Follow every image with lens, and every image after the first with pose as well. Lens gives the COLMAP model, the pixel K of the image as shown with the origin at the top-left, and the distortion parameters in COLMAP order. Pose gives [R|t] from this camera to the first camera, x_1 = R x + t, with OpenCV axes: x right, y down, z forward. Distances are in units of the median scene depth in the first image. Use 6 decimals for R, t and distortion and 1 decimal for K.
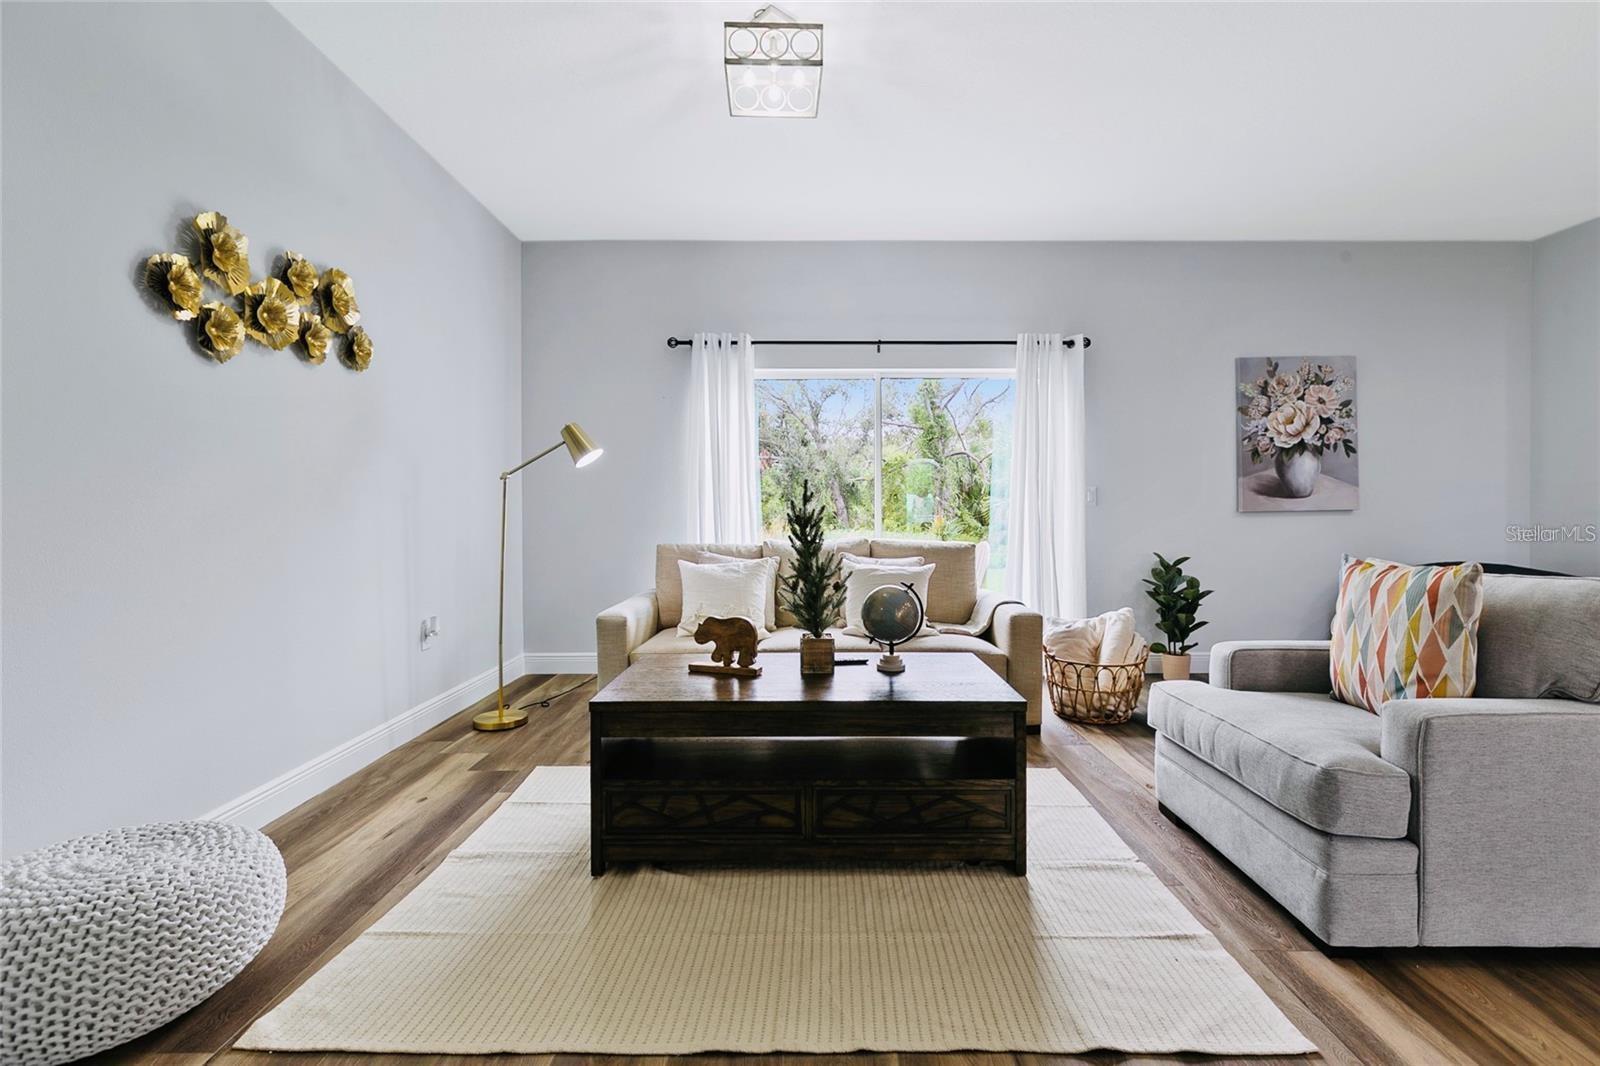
lens RADIAL K [[727.5, 0, 802.9], [0, 727.5, 510.7], [0, 0, 1]] dist [0.003225, 0.000112]
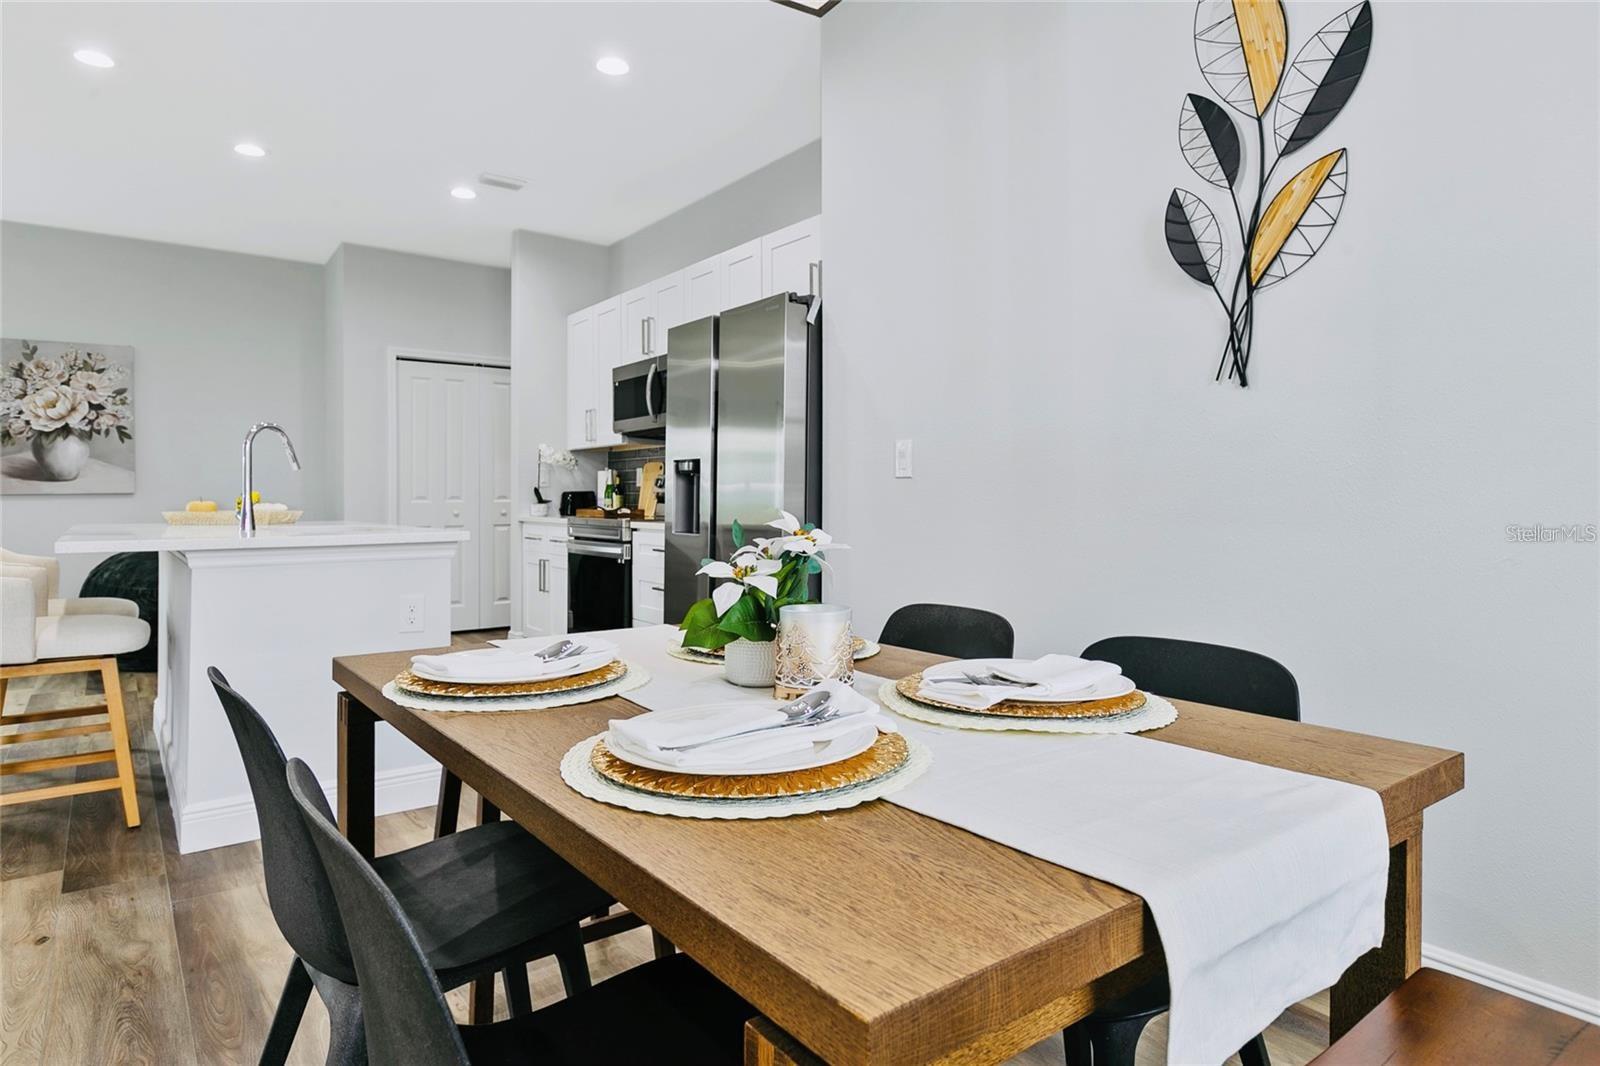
lens RADIAL K [[945.0, 0, 801.0], [0, 945.0, 486.4], [0, 0, 1]] dist [0.004137, -0.003342]
pose [[0.803942, 0.007415, 0.594661, 0.837977], [0.002518, 0.999871, -0.015873, 0.015119], [-0.594702, 0.014258, 0.803820, -0.775241]]
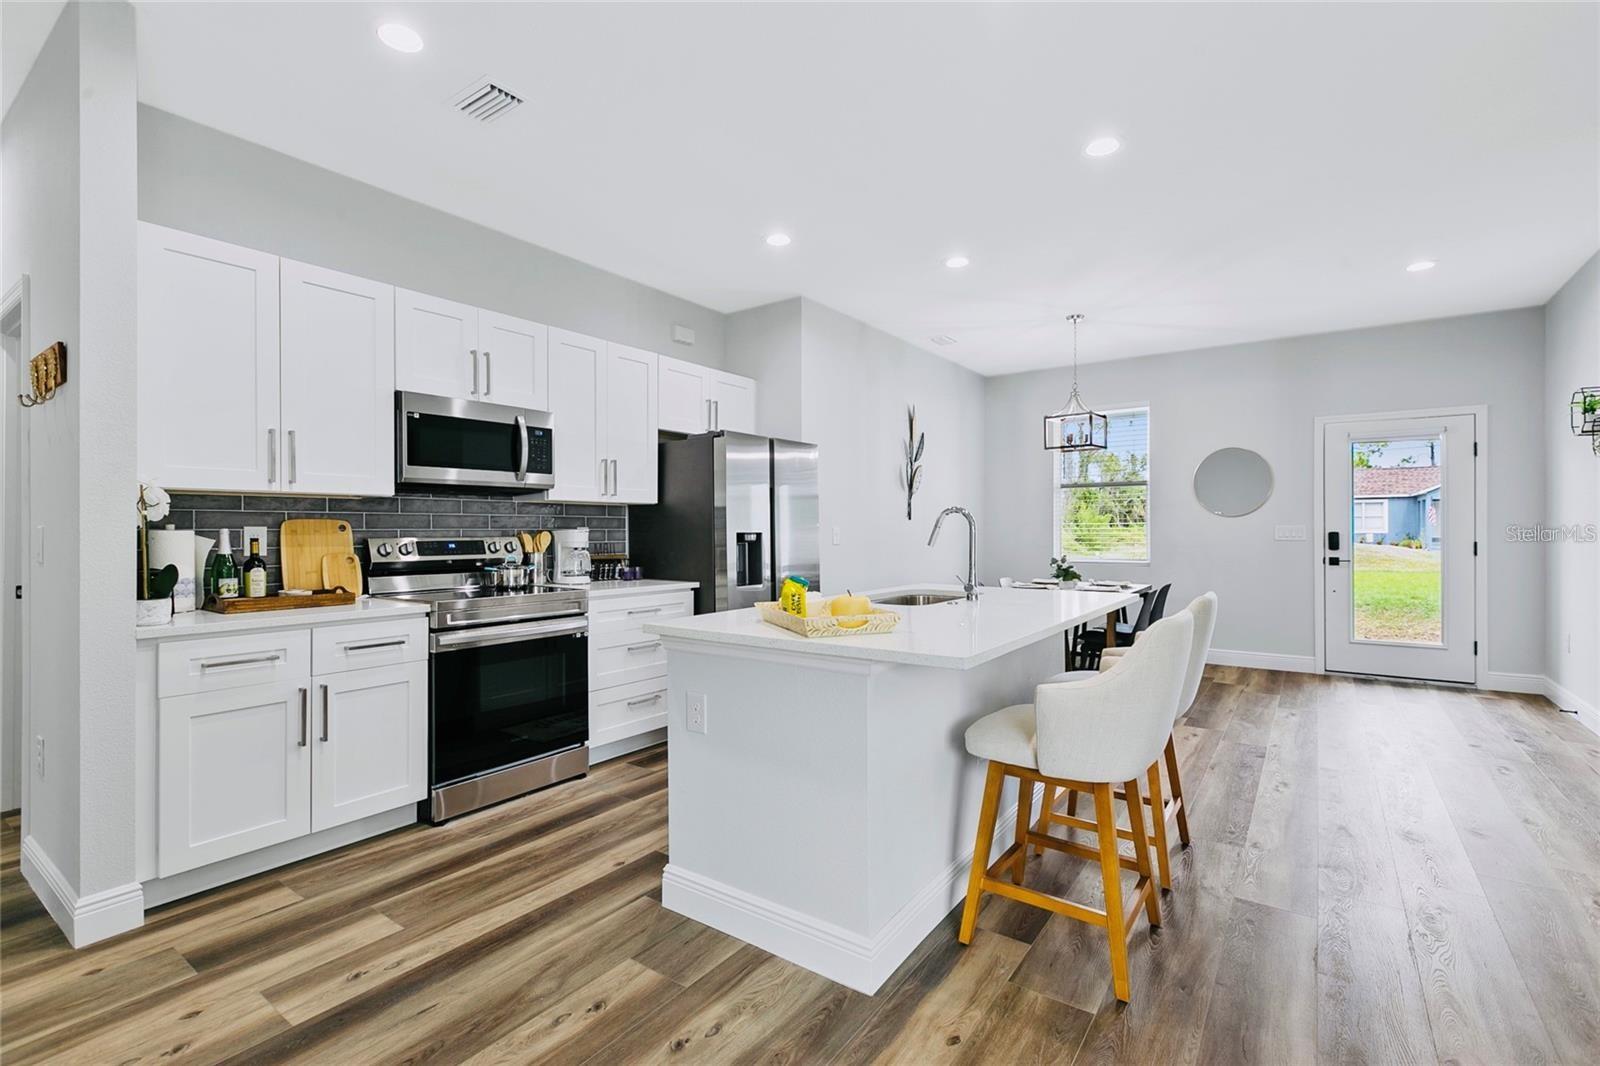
lens RADIAL K [[727.5, 0, 800.7], [0, 727.5, 535.3], [0, 0, 1]] dist [0.003225, 0.000112]
pose [[-0.808100, -0.004478, 0.589029, 0.650978], [0.003964, 0.999907, 0.013040, -0.038120], [-0.589033, 0.012873, -0.808007, 0.880996]]
